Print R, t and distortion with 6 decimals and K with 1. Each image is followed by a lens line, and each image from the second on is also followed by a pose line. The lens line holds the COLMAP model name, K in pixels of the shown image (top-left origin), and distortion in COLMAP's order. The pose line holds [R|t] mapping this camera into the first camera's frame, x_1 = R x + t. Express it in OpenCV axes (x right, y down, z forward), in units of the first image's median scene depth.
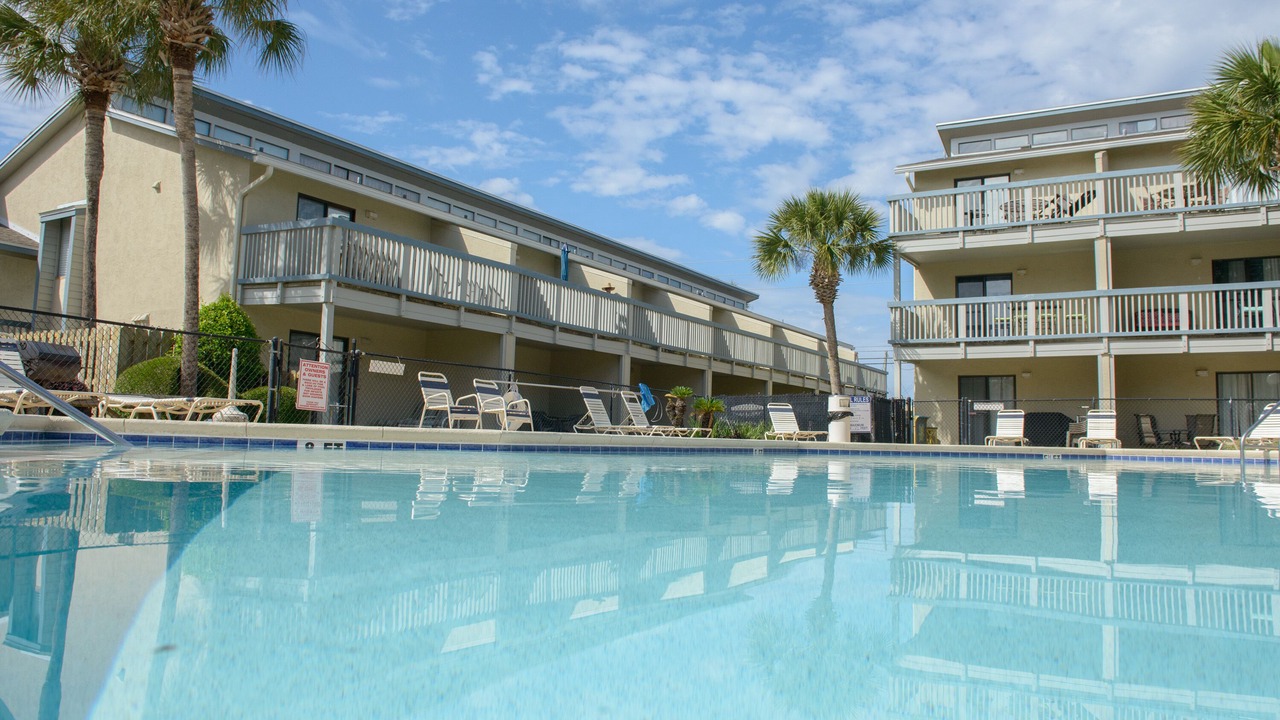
lens RADIAL K [[937.8, 0, 642.6], [0, 937.8, 361.8], [0, 0, 1]] dist [-0.045033, 0.001875]
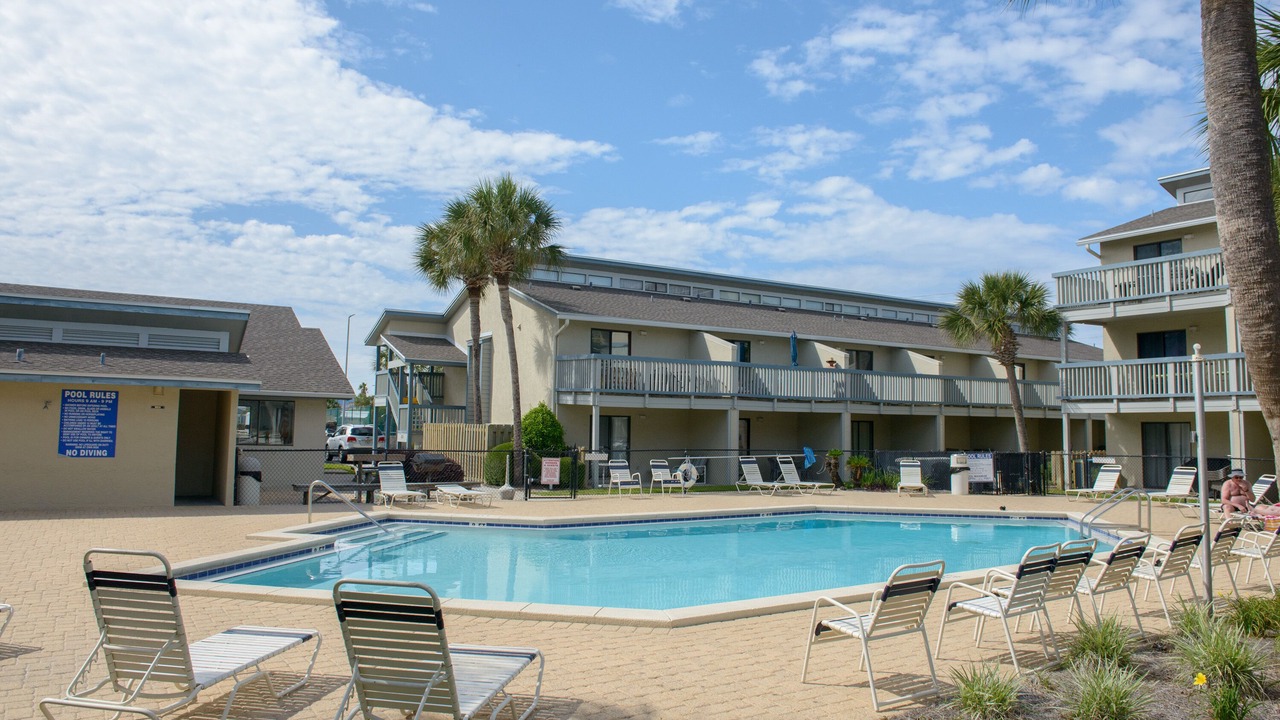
lens RADIAL K [[937.8, 0, 639.5], [0, 937.8, 355.4], [0, 0, 1]] dist [-0.045033, 0.001875]
pose [[0.877053, -0.048744, -0.477914, 0.402501], [0.051739, 0.998637, -0.006903, -0.104161], [0.477599, -0.018673, 0.878380, -0.317251]]
